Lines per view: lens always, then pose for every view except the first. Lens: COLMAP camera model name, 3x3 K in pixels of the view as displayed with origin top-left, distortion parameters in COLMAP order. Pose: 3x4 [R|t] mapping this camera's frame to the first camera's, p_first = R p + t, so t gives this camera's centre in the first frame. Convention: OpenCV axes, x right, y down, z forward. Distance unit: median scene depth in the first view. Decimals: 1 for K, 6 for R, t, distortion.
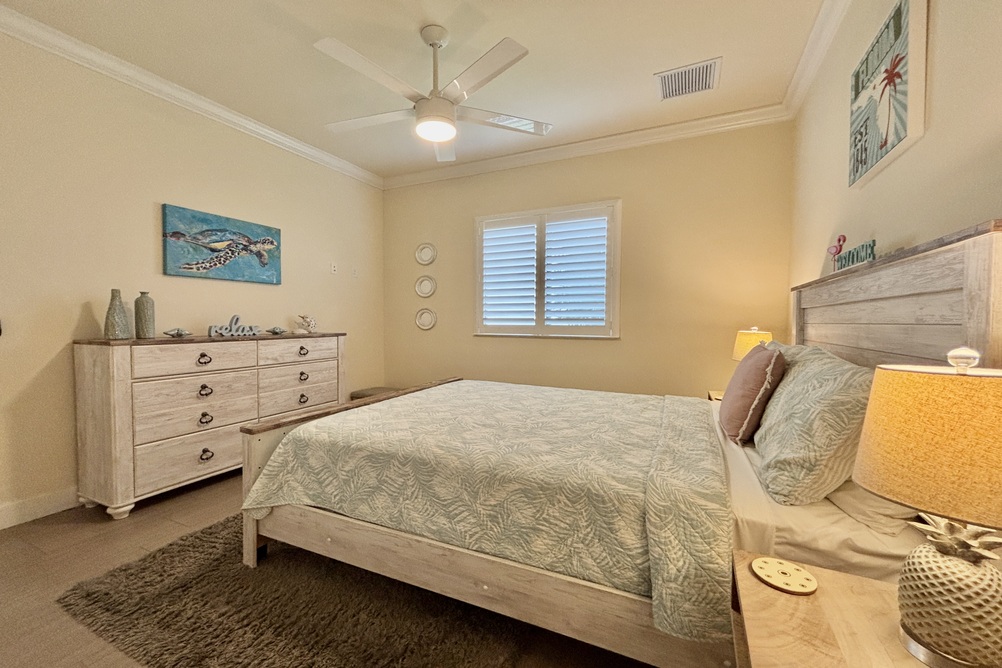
lens RADIAL K [[407.2, 0, 497.7], [0, 407.2, 332.9], [0, 0, 1]] dist [0.002122, 0.000208]
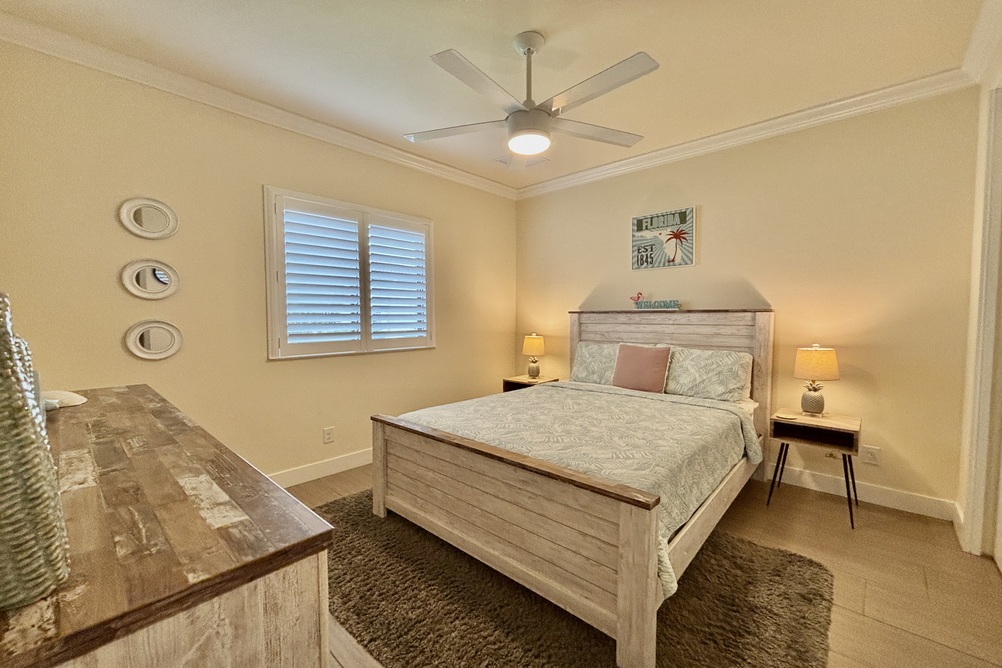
lens RADIAL K [[407.2, 0, 497.7], [0, 407.2, 332.9], [0, 0, 1]] dist [0.002122, 0.000208]
pose [[0.285170, -0.046115, 0.957367, -1.098639], [0.035713, 0.998660, 0.037466, -0.096070], [-0.957811, 0.023507, 0.286435, 0.819503]]
